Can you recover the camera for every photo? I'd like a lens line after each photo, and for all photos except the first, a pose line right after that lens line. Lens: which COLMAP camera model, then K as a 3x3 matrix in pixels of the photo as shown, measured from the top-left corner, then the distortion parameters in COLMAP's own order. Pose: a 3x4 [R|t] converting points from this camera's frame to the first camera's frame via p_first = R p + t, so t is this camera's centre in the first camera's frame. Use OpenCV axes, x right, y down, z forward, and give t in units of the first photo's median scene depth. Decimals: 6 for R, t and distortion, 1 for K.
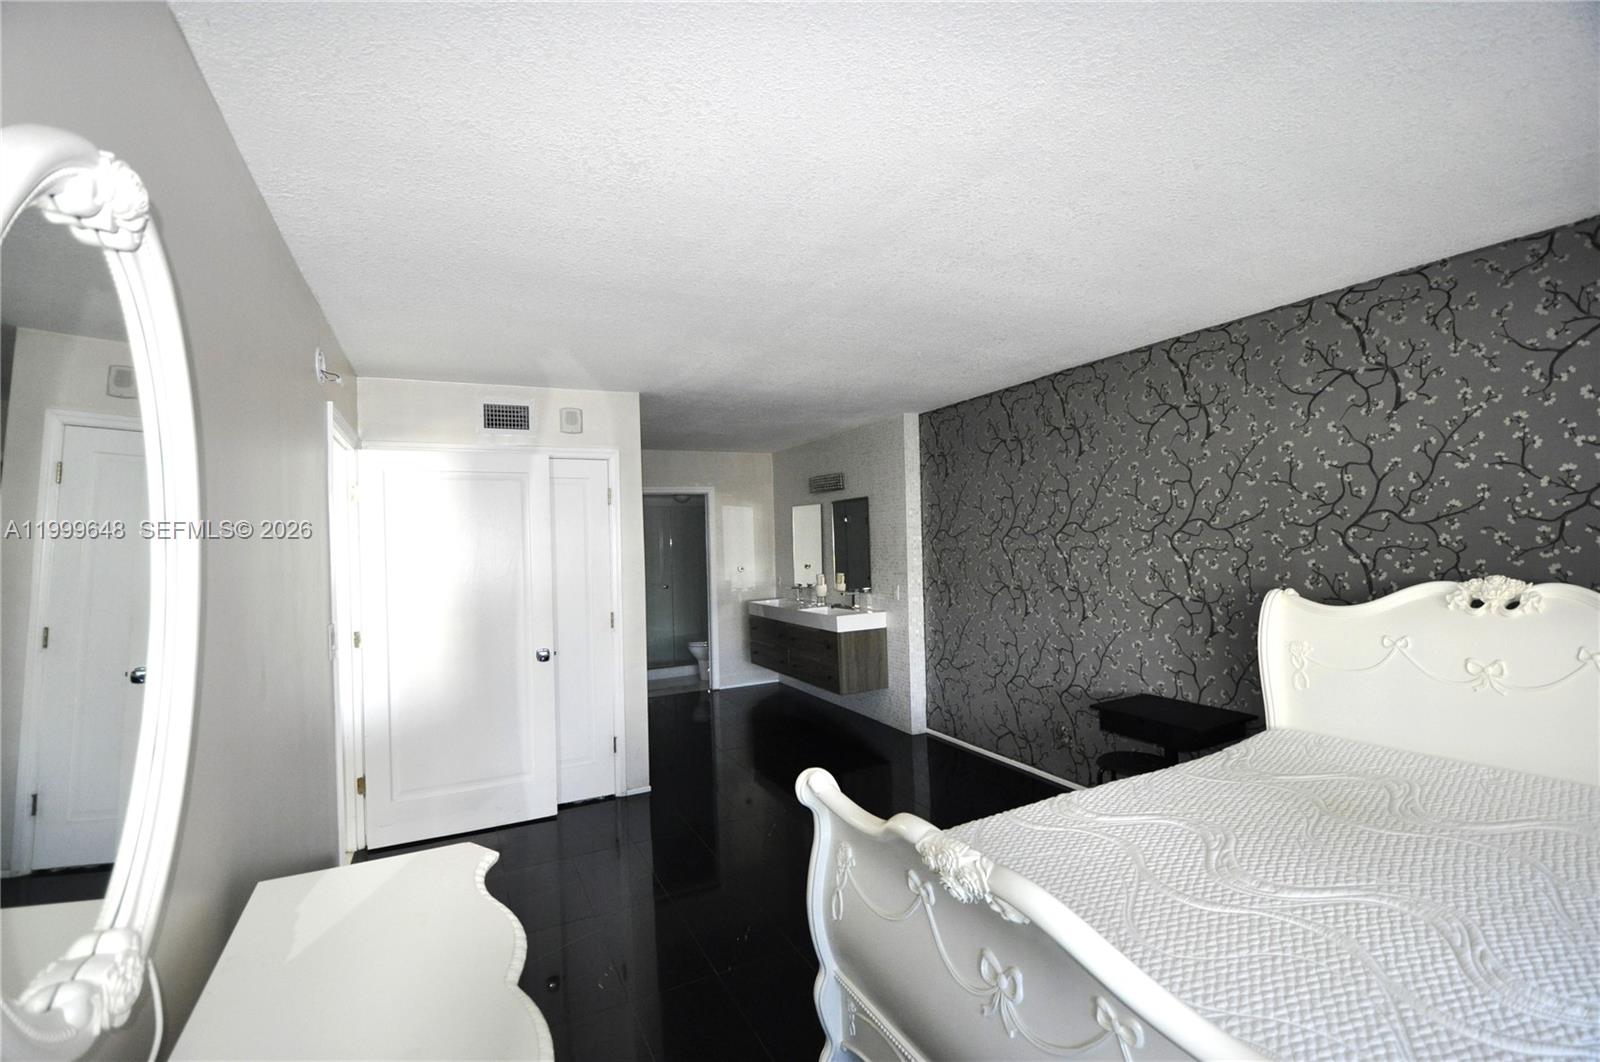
lens RADIAL K [[698.0, 0, 795.9], [0, 698.0, 536.3], [0, 0, 1]] dist [0.011720, -0.021298]
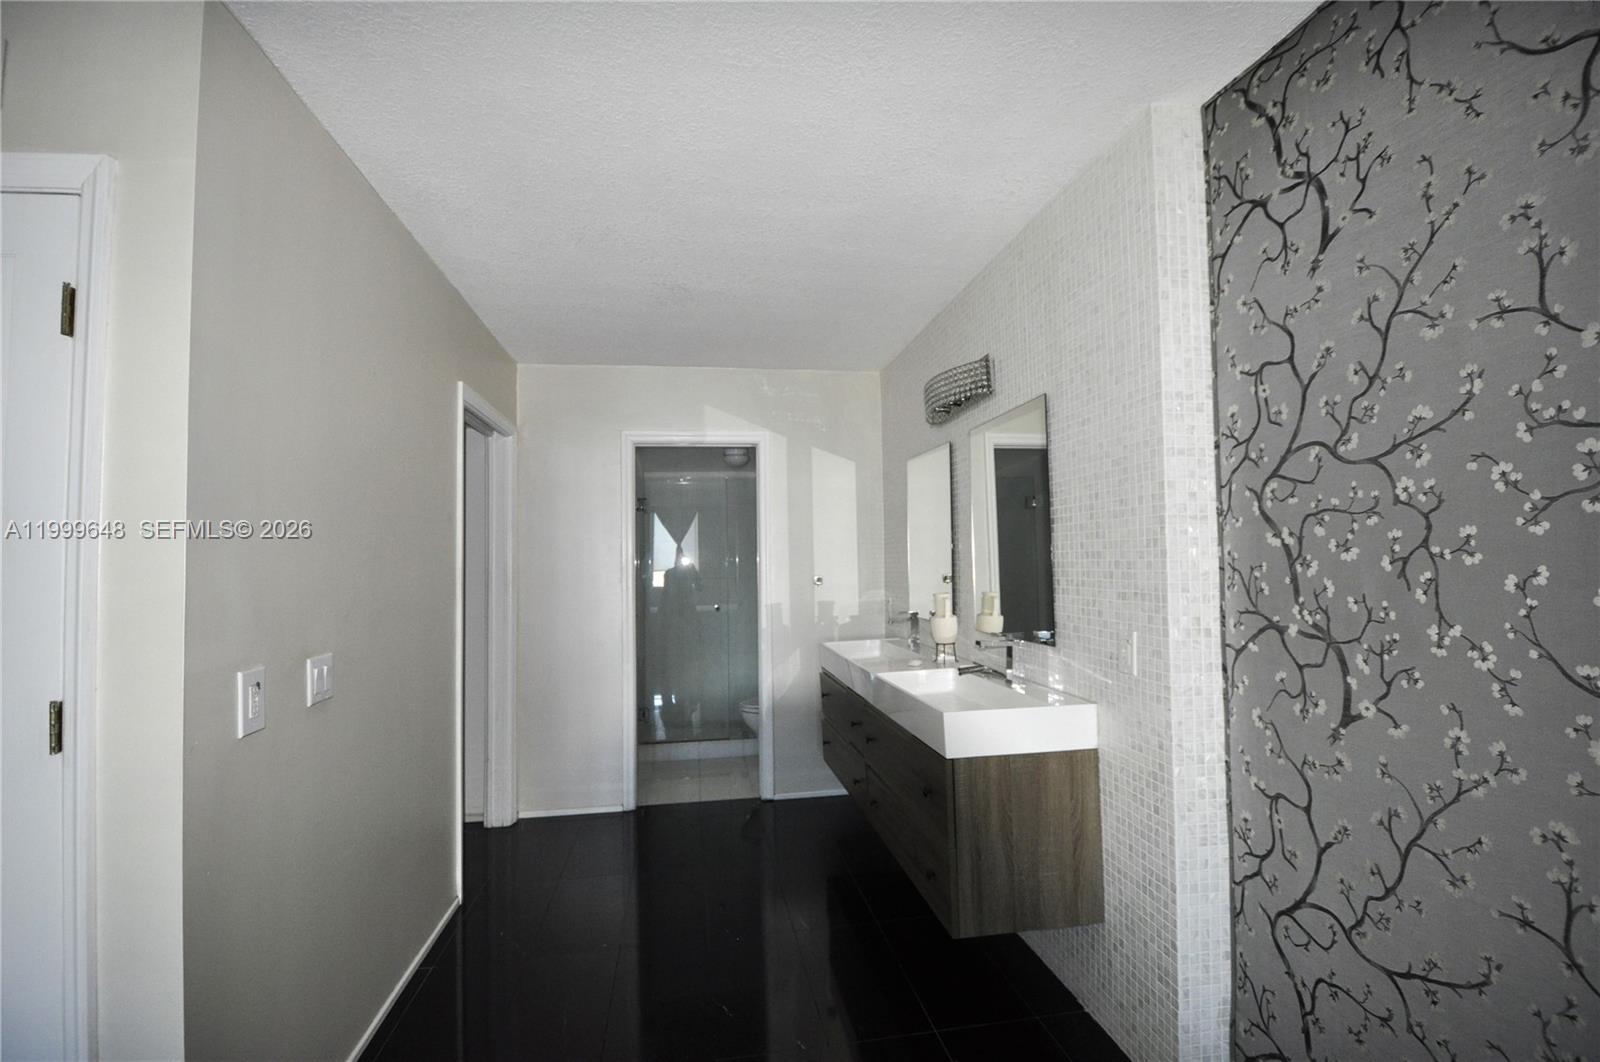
lens RADIAL K [[698.0, 0, 795.9], [0, 698.0, 536.3], [0, 0, 1]] dist [0.011720, -0.021298]
pose [[0.953487, 0.002827, -0.301420, 0.094344], [-0.010660, 0.999647, -0.024343, 0.035192], [0.301245, 0.026424, 0.953181, 0.644012]]
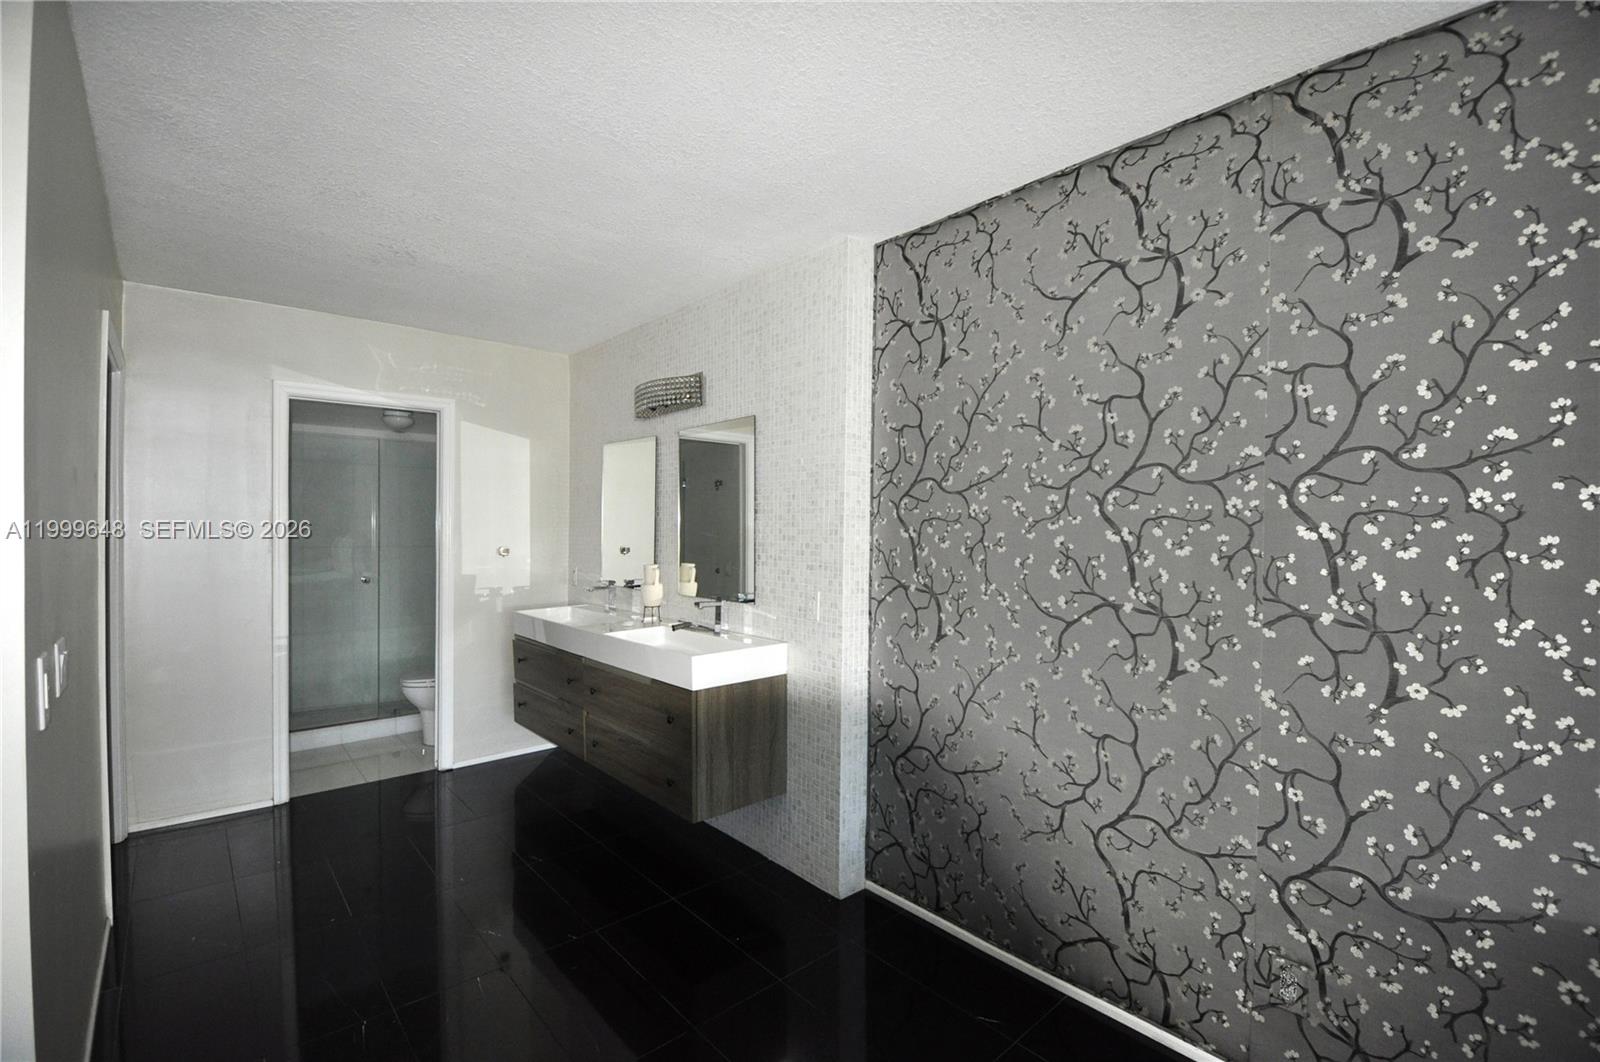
lens RADIAL K [[698.0, 0, 795.9], [0, 698.0, 536.3], [0, 0, 1]] dist [0.011720, -0.021298]
pose [[0.964269, 0.035354, 0.262555, 0.000424], [-0.038991, 0.999202, 0.008655, 0.028172], [-0.262039, -0.018583, 0.964878, 0.539878]]
